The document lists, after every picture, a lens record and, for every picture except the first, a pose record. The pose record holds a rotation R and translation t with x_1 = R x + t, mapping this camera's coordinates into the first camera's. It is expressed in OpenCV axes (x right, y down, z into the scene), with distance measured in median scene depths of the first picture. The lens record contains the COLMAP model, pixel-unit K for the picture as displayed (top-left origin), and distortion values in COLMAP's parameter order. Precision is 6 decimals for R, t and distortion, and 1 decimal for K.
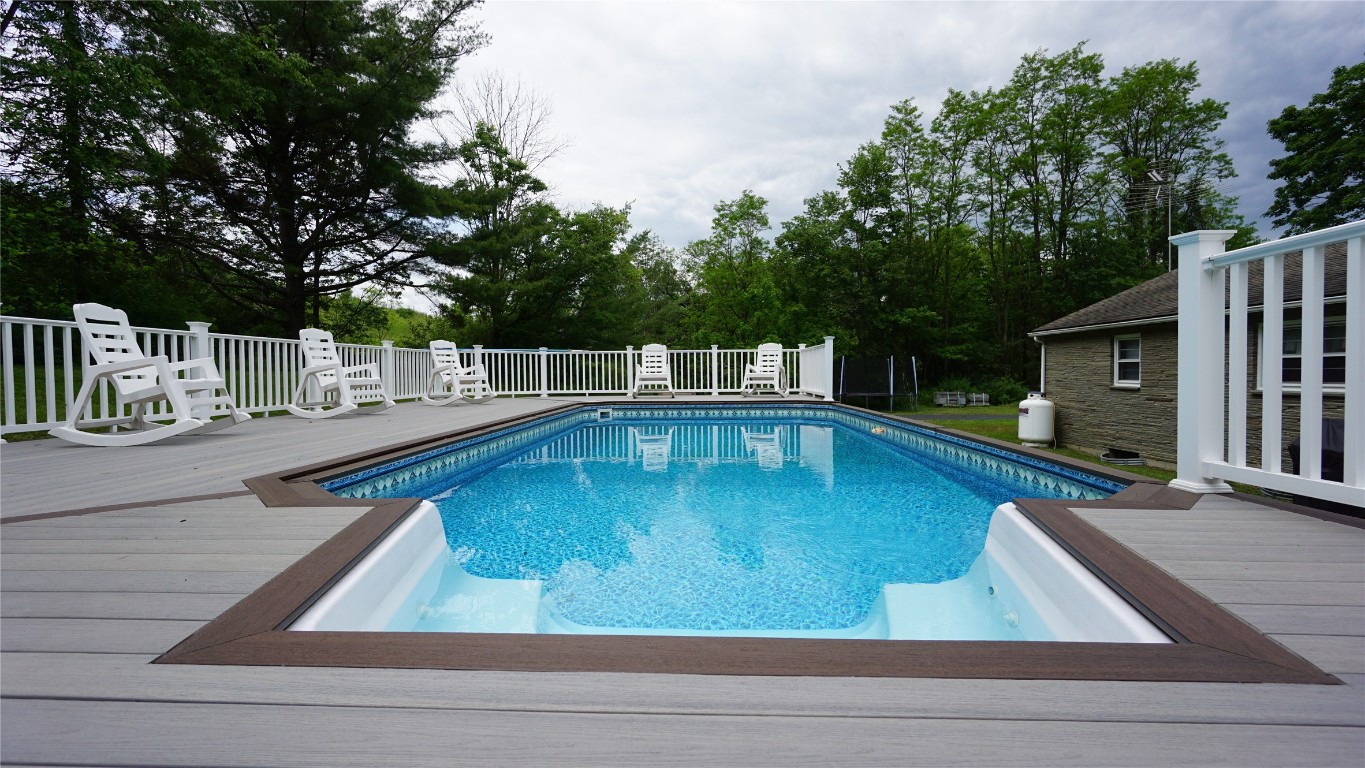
lens RADIAL K [[588.3, 0, 677.9], [0, 588.3, 383.3], [0, 0, 1]] dist [-0.007730, 0.000949]
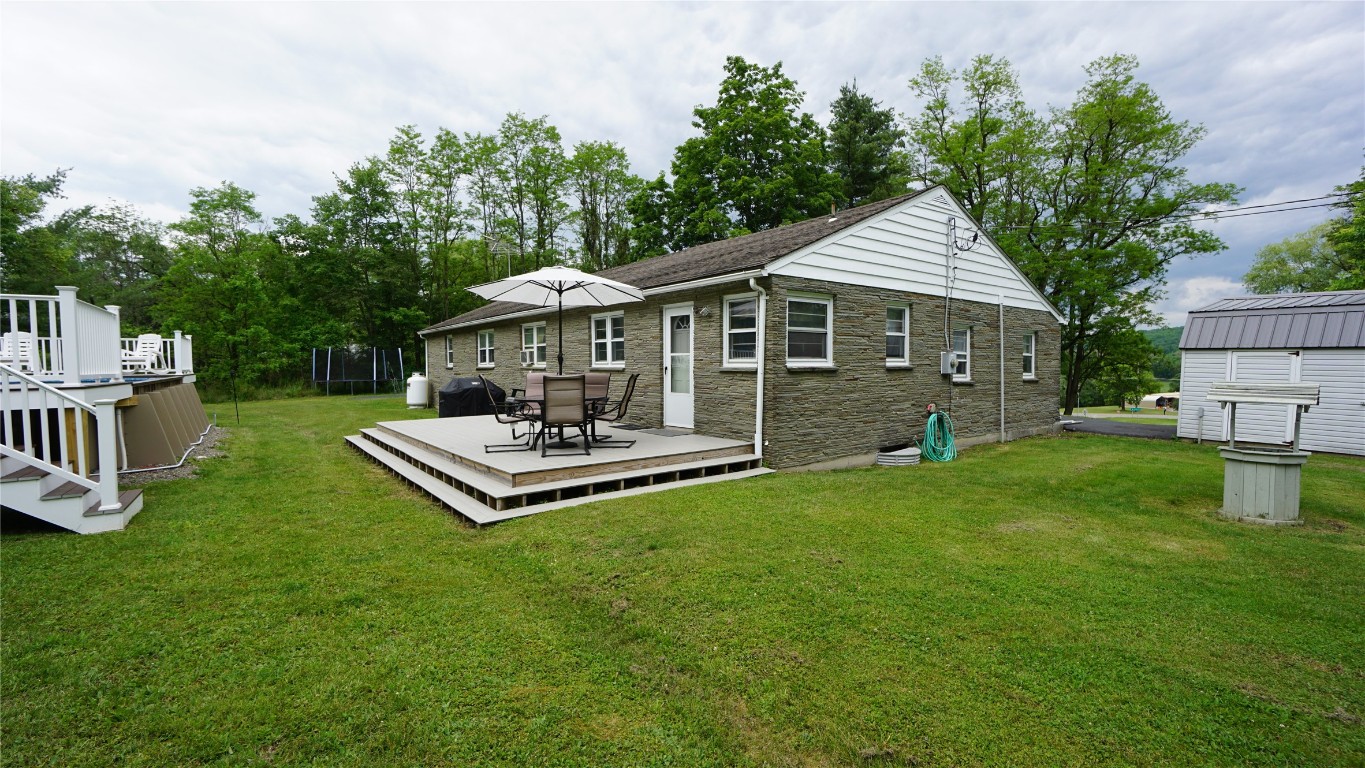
lens RADIAL K [[588.3, 0, 683.8], [0, 588.3, 383.9], [0, 0, 1]] dist [-0.007730, 0.000949]
pose [[0.788119, -0.021896, 0.615133, 0.102240], [0.014490, 0.999750, 0.017022, 0.013072], [-0.615352, -0.004502, 0.788239, -0.260893]]
